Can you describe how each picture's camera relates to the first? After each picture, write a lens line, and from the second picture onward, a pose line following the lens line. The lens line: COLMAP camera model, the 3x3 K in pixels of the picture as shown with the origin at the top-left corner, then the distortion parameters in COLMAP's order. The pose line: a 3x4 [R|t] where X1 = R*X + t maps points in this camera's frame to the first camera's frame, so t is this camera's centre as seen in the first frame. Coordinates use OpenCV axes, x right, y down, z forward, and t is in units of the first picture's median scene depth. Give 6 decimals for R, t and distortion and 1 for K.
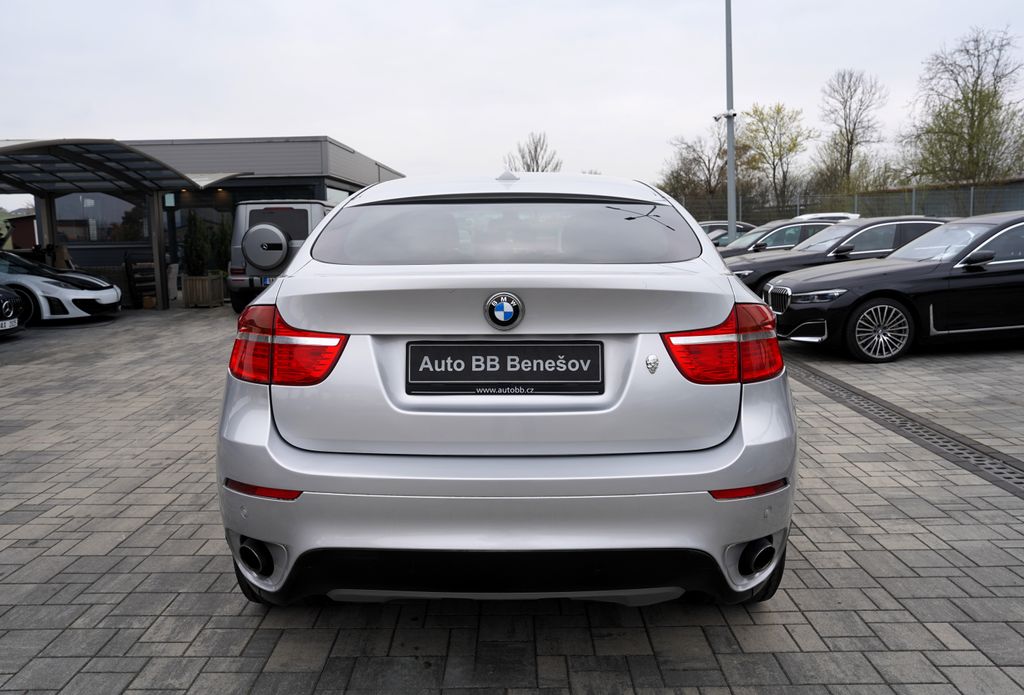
lens RADIAL K [[833.7, 0, 511.2], [0, 833.7, 322.4], [0, 0, 1]] dist [-0.081908, 0.119961]
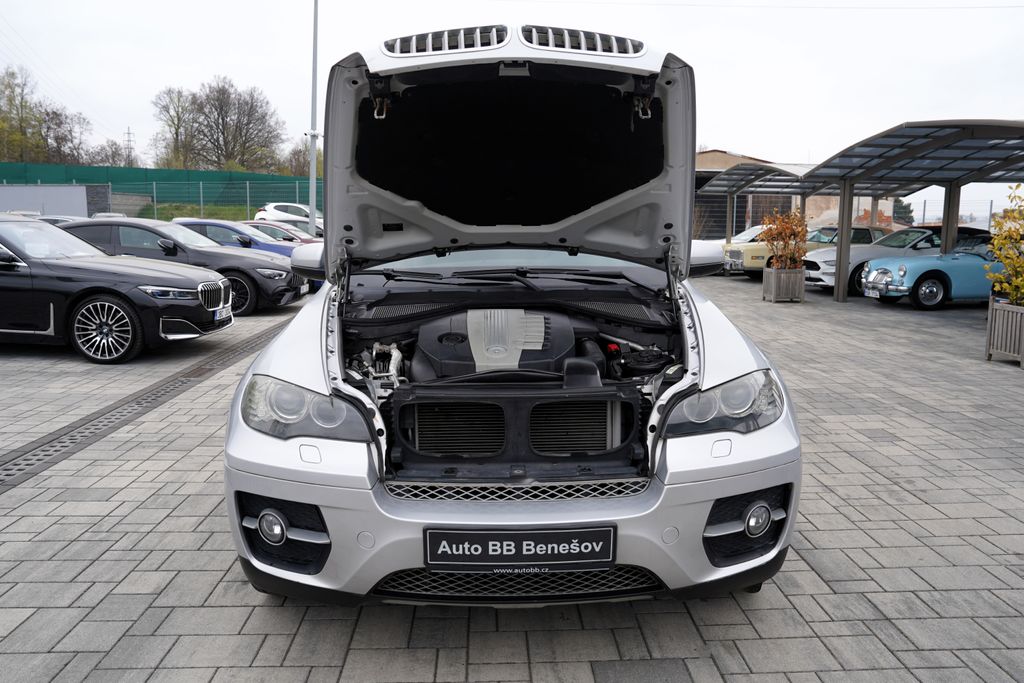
lens RADIAL K [[768.4, 0, 506.9], [0, 768.4, 327.8], [0, 0, 1]] dist [-0.099555, 0.102879]
pose [[-0.999471, 0.015940, -0.028349, 0.033668], [0.008643, 0.970494, 0.240972, -0.308632], [0.031354, 0.240600, -0.970118, 2.865120]]
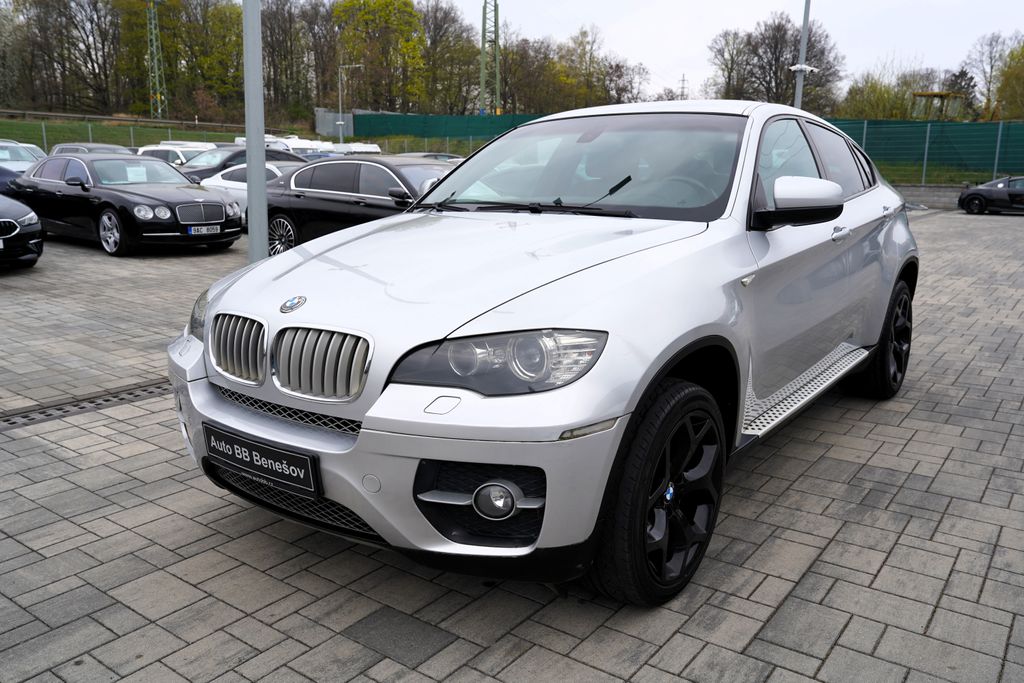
lens RADIAL K [[809.2, 0, 509.7], [0, 809.2, 319.0], [0, 0, 1]] dist [-0.046663, 0.071455]
pose [[-0.798762, -0.091397, 0.594664, -0.633108], [0.079035, 0.963889, 0.254306, -0.257085], [-0.596433, 0.250129, -0.762694, 2.660244]]
